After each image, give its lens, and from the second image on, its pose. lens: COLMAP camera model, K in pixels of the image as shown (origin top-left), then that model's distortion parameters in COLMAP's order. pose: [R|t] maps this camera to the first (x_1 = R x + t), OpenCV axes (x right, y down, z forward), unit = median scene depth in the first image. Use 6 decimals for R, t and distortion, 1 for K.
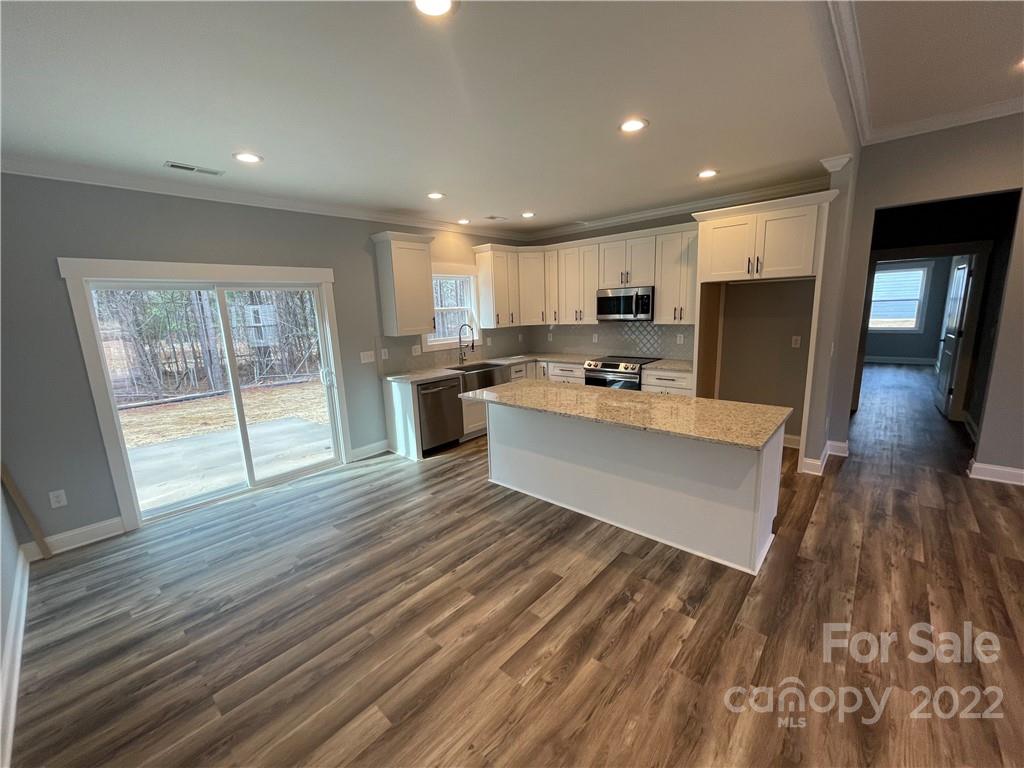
lens RADIAL K [[414.3, 0, 512.0], [0, 414.3, 384.0], [0, 0, 1]] dist [0.001431, 0.000479]
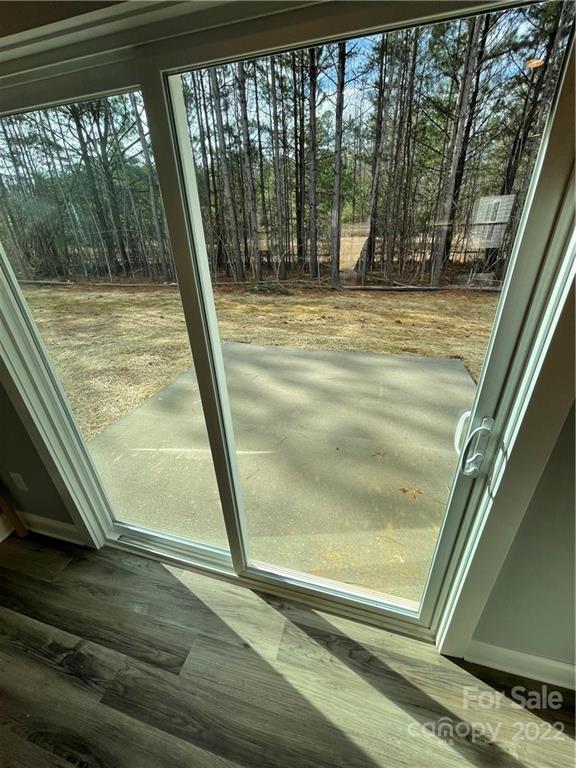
lens RADIAL K [[310.7, 0, 288.2], [0, 310.7, 380.9], [0, 0, 1]] dist [0.001431, 0.000479]
pose [[0.434932, 0.428334, -0.792063, -0.319135], [-0.141981, 0.901235, 0.409410, -0.106299], [0.889200, -0.065608, 0.452791, 0.717206]]
